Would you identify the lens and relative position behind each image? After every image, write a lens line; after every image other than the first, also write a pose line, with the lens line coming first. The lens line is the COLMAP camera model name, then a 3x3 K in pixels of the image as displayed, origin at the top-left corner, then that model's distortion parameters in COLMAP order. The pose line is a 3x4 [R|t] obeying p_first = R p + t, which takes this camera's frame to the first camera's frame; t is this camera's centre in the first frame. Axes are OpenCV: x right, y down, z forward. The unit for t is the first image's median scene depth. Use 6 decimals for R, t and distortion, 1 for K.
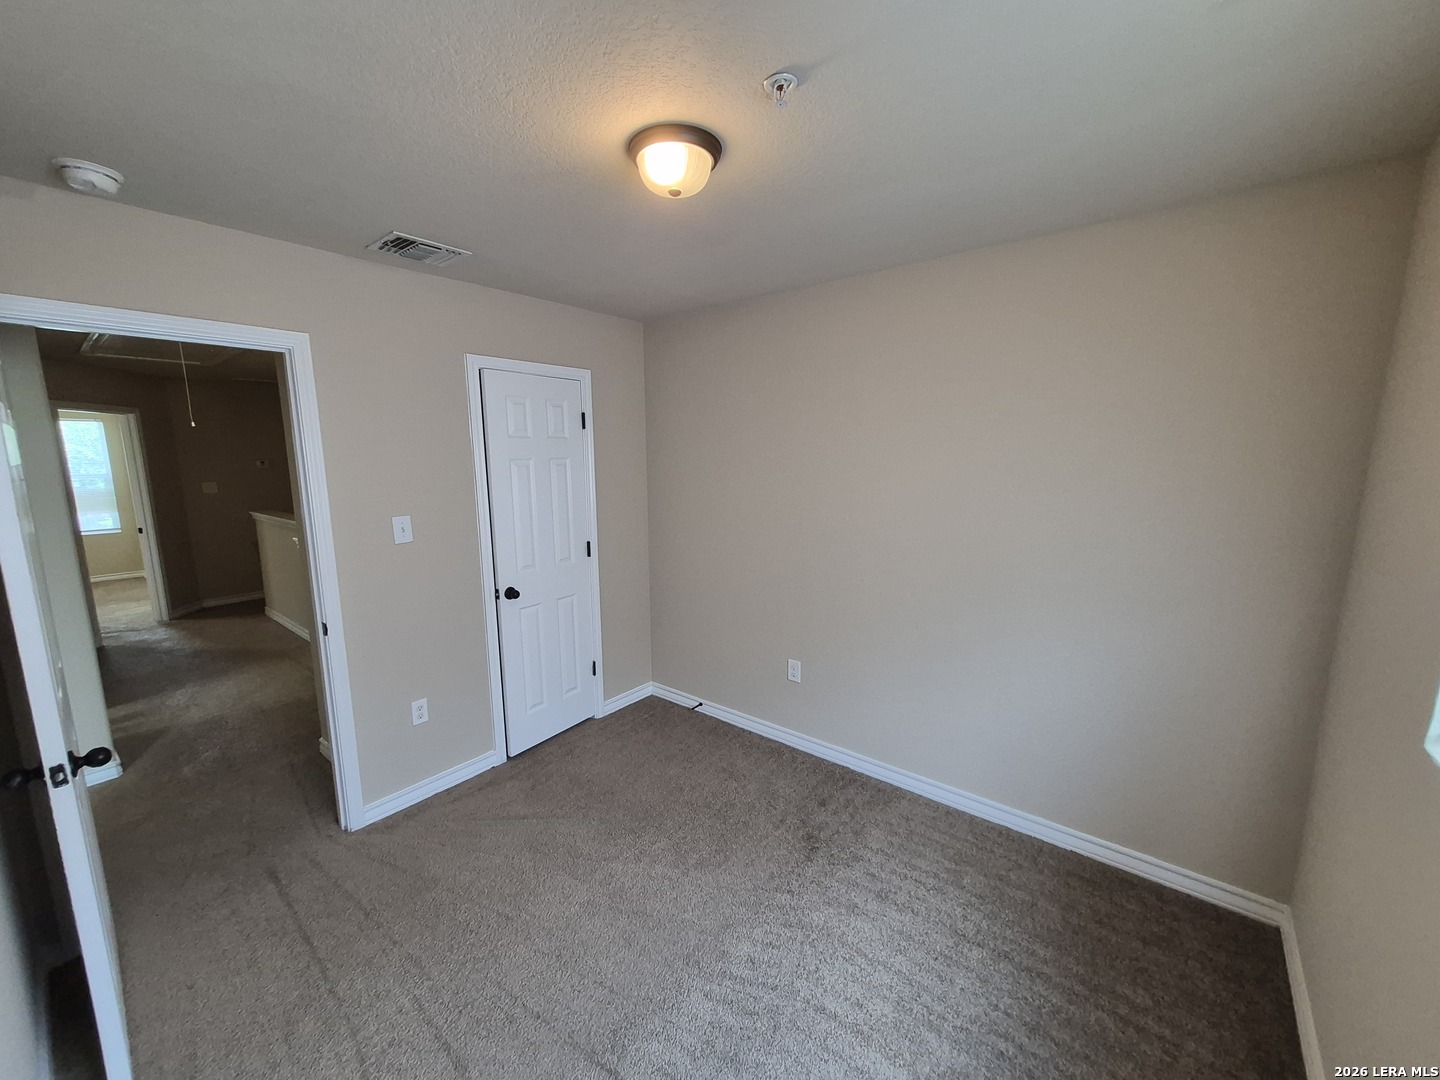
lens RADIAL K [[565.2, 0, 709.8], [0, 565.2, 545.3], [0, 0, 1]] dist [0.007036, 0.000311]
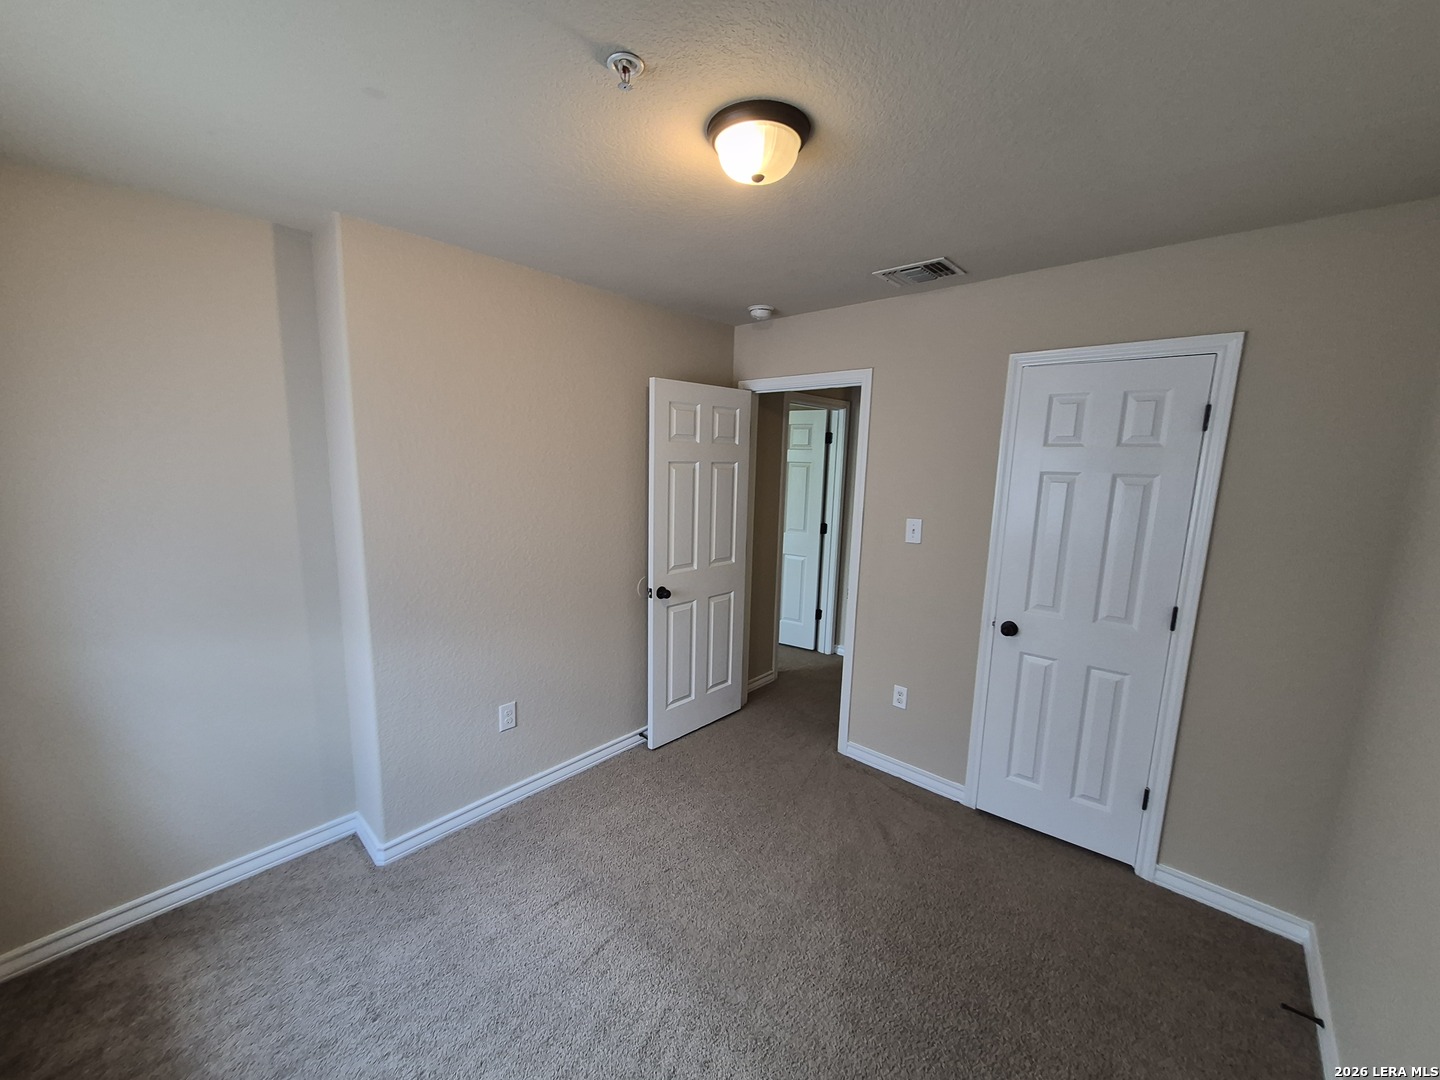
lens RADIAL K [[565.2, 0, 709.8], [0, 565.2, 545.3], [0, 0, 1]] dist [0.007036, 0.000311]
pose [[-0.047568, 0.164258, -0.985270, 0.549926], [-0.181997, 0.968450, 0.170241, -0.112464], [0.982148, 0.187414, -0.016172, 0.616440]]
